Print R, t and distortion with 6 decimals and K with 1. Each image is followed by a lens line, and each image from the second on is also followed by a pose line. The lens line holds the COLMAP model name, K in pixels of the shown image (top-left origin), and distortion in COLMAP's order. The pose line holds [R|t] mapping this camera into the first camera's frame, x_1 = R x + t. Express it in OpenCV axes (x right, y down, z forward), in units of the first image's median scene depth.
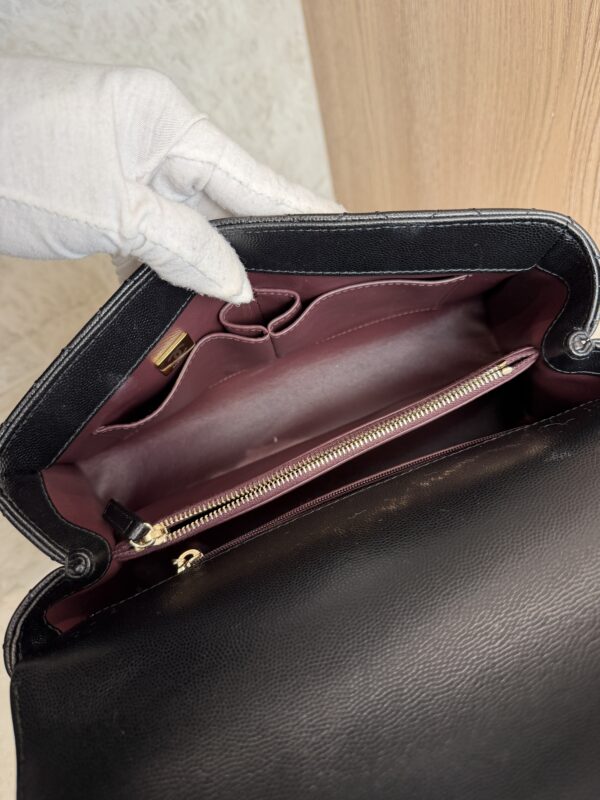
lens RADIAL K [[592.1, 0, 299.8], [0, 592.1, 398.7], [0, 0, 1]] dist [-0.034367, 0.006420]
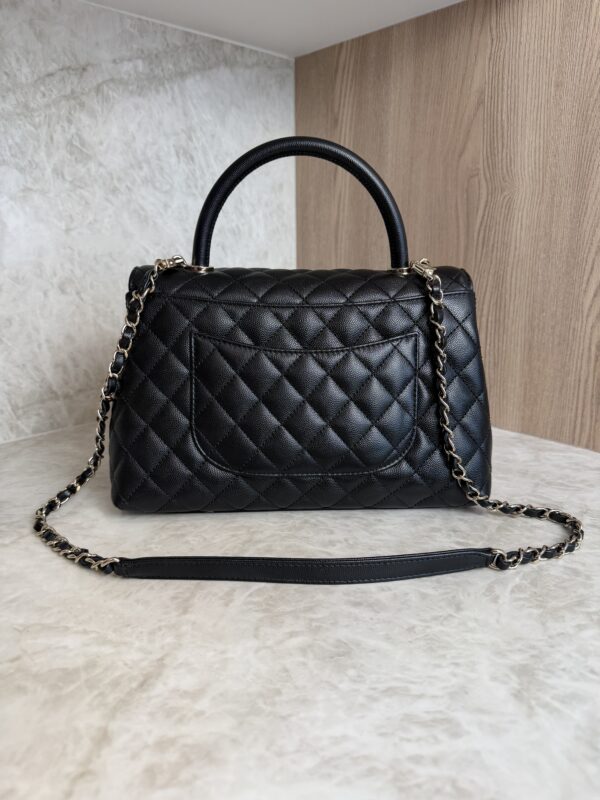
lens RADIAL K [[579.0, 0, 300.5], [0, 579.0, 398.4], [0, 0, 1]] dist [-0.002218, -0.017494]
pose [[0.976493, 0.147860, 0.156839, -0.187473], [-0.051258, 0.866046, -0.497331, 0.517438], [-0.209365, 0.477601, 0.853267, -0.143100]]
